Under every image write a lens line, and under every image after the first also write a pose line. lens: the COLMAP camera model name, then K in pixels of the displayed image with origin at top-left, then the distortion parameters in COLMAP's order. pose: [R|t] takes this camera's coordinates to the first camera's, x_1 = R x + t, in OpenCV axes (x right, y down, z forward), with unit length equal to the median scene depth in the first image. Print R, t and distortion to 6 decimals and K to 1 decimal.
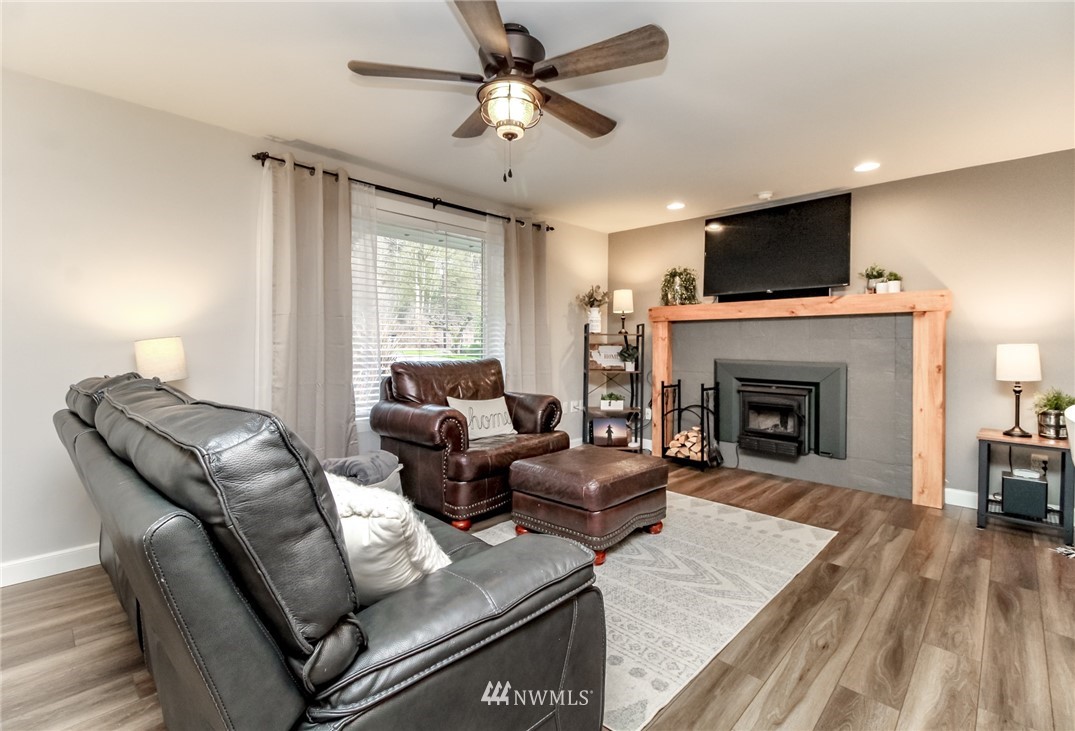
lens RADIAL K [[493.4, 0, 542.2], [0, 493.4, 349.6], [0, 0, 1]] dist [0.003685, -0.000407]
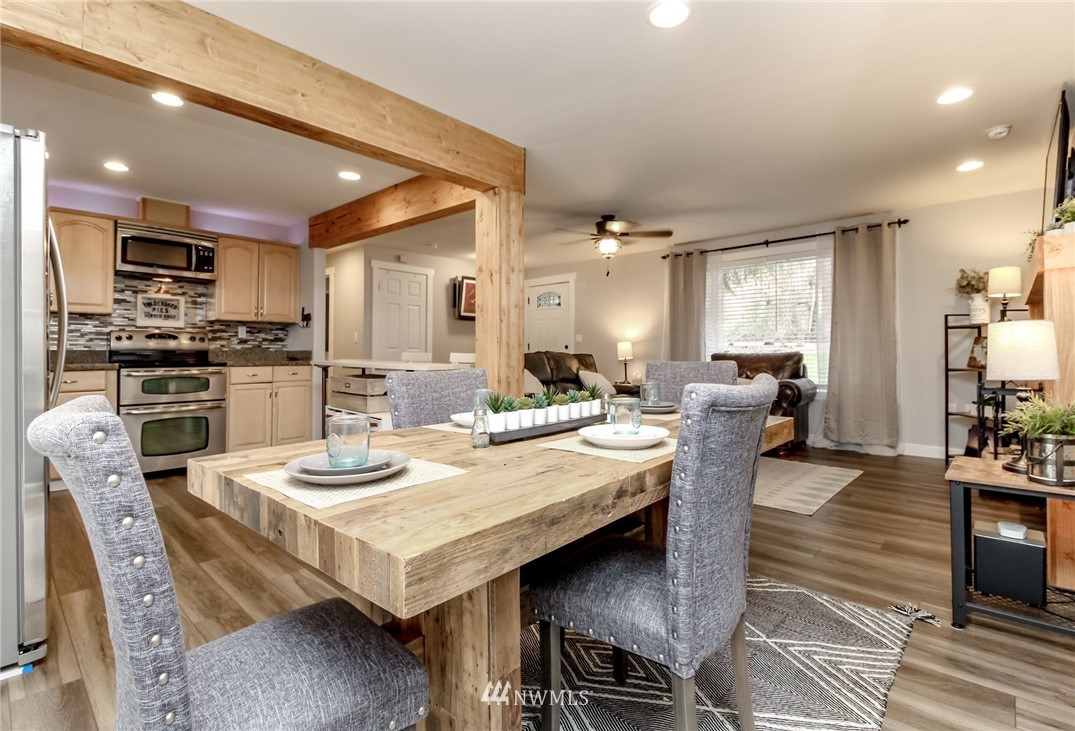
lens RADIAL K [[493.4, 0, 542.2], [0, 493.4, 349.6], [0, 0, 1]] dist [0.003685, -0.000407]
pose [[0.024690, -0.007351, -0.999668, 1.808116], [0.002485, 0.999970, -0.007292, 0.031092], [0.999692, -0.002304, 0.024708, 0.469867]]
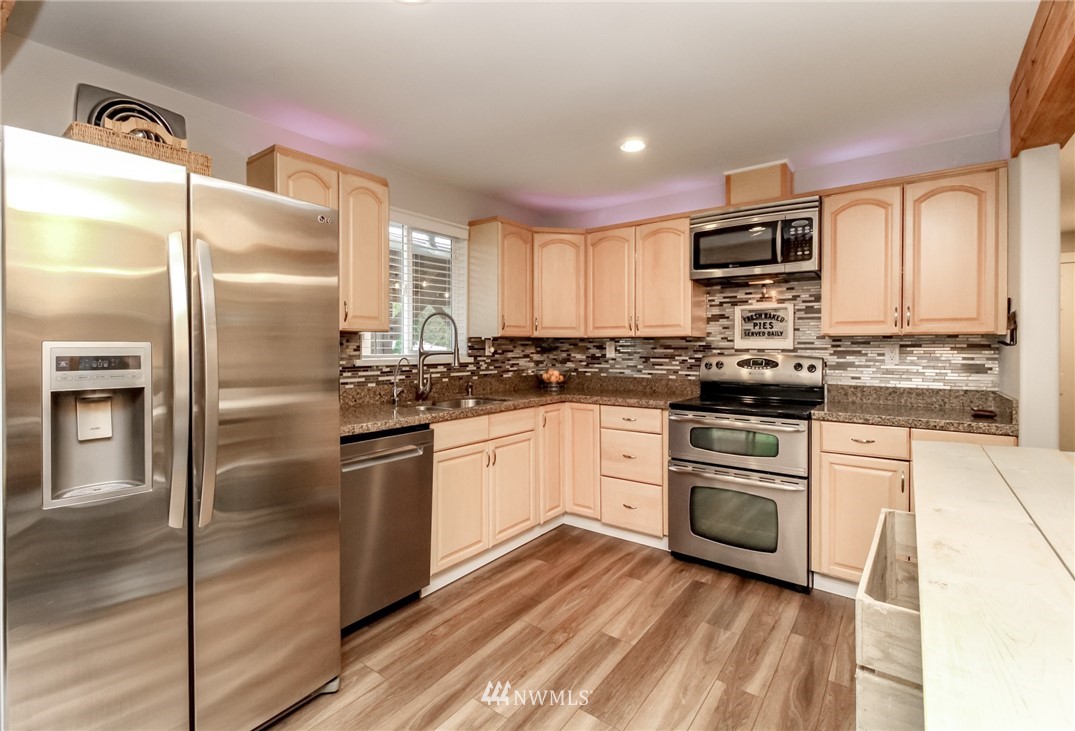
lens RADIAL K [[493.4, 0, 542.2], [0, 493.4, 349.6], [0, 0, 1]] dist [0.003685, -0.000407]
pose [[-0.992519, -0.006369, -0.121923, 0.756277], [-0.006727, 0.999974, 0.002524, -0.060475], [0.121904, 0.003326, -0.992536, 0.331292]]
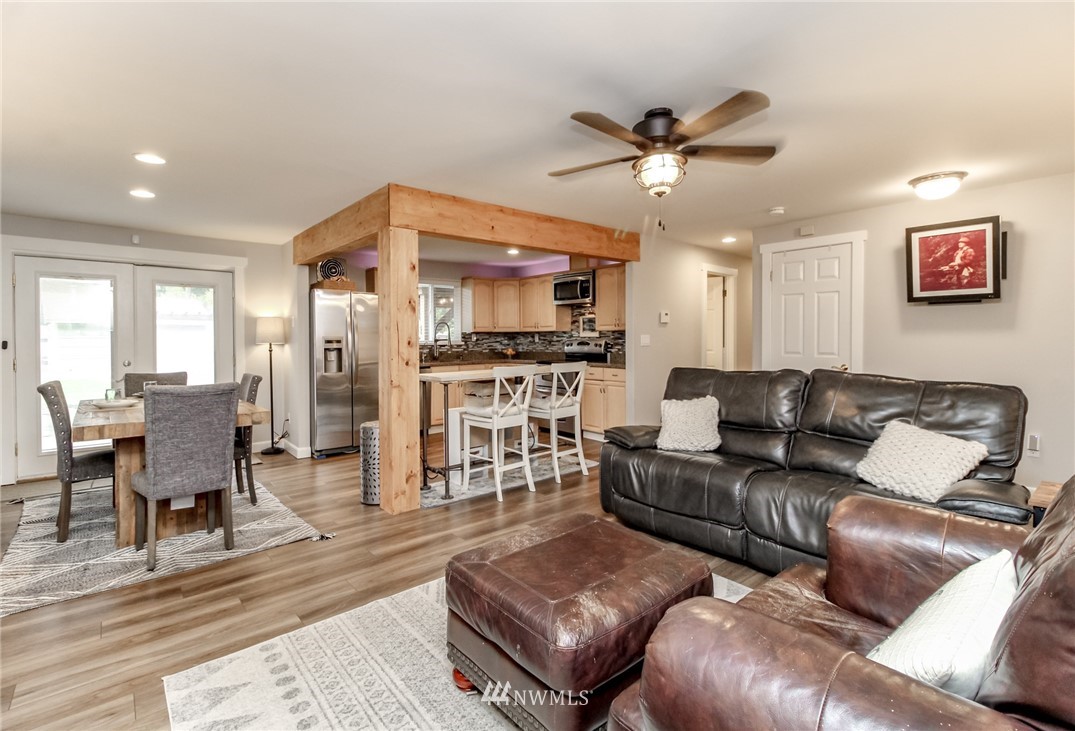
lens RADIAL K [[493.4, 0, 542.2], [0, 493.4, 349.6], [0, 0, 1]] dist [0.003685, -0.000407]
pose [[-0.996218, -0.000154, 0.086892, 0.094158], [0.001573, 0.999803, 0.019802, -0.047521], [-0.086878, 0.019863, -0.996021, 1.751263]]
